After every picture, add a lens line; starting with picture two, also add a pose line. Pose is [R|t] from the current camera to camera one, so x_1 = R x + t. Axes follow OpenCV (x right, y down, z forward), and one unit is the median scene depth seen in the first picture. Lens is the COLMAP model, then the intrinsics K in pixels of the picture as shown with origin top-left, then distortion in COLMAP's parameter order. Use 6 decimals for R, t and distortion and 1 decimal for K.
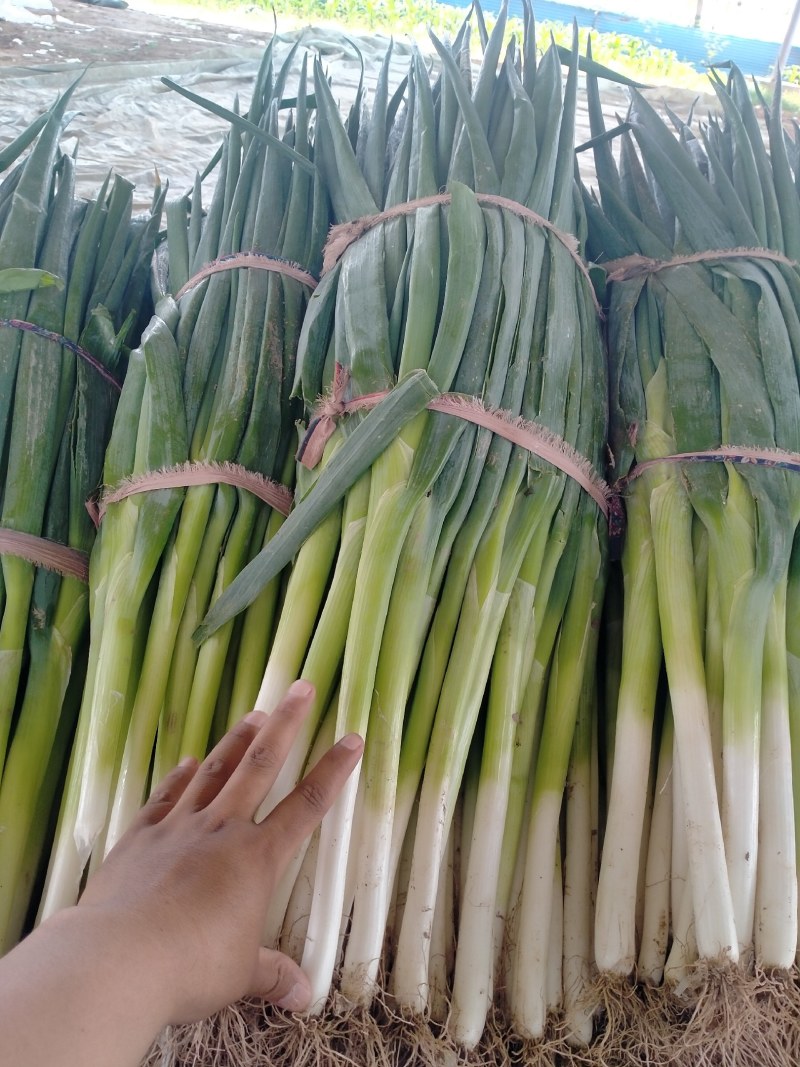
lens RADIAL K [[892.5, 0, 399.3], [0, 892.5, 526.8], [0, 0, 1]] dist [0.034502, -0.122402]
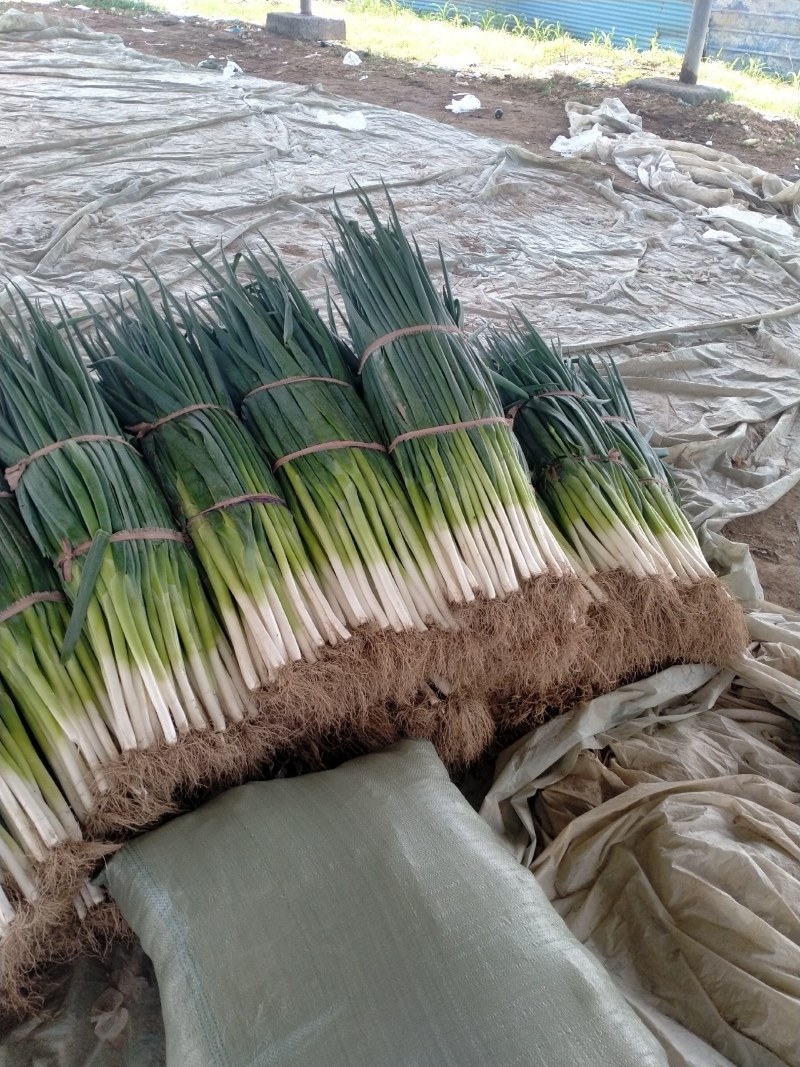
lens RADIAL K [[813.9, 0, 400.9], [0, 813.9, 583.7], [0, 0, 1]] dist [0.011413, 0.000332]
pose [[0.790548, -0.439863, 0.426091, -0.323455], [0.348334, 0.895233, 0.277887, -0.348623], [-0.503683, -0.071261, 0.860944, -1.325692]]
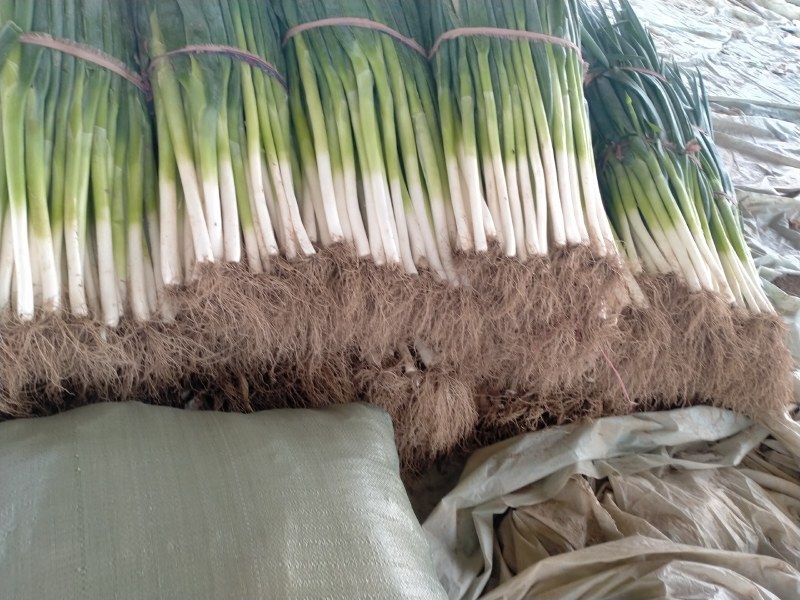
lens RADIAL K [[651.1, 0, 374.2], [0, 651.1, 298.0], [0, 0, 1]] dist [0.001675, -0.015701]
pose [[0.913460, -0.239595, 0.328915, 0.123288], [0.154111, 0.951766, 0.265312, 0.126063], [-0.376617, -0.191663, 0.906325, -0.605960]]
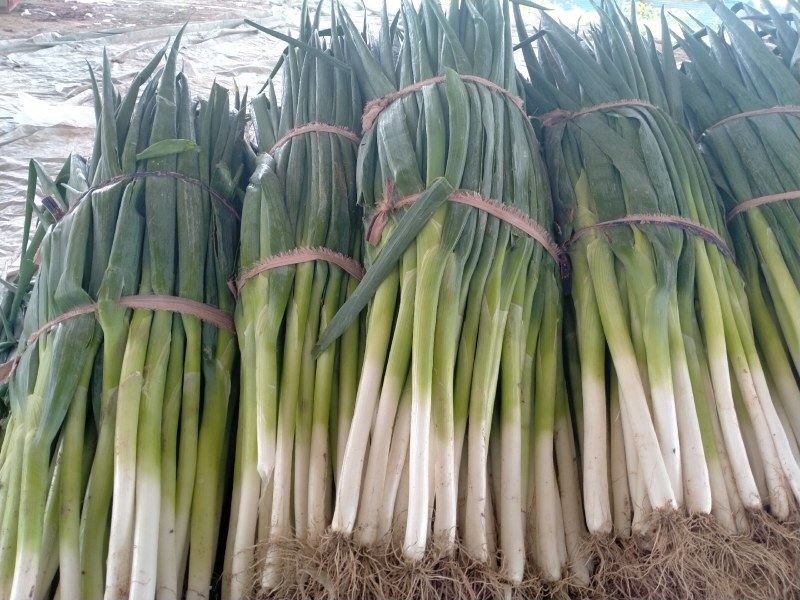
lens RADIAL K [[669.2, 0, 400.0], [0, 669.2, 300.0], [0, 0, 1]] dist [0.034502, -0.122402]
pose [[0.996136, -0.076543, 0.043066, -0.107726], [0.079757, 0.993705, -0.078670, 0.121642], [-0.036773, 0.081801, 0.995970, -0.169925]]
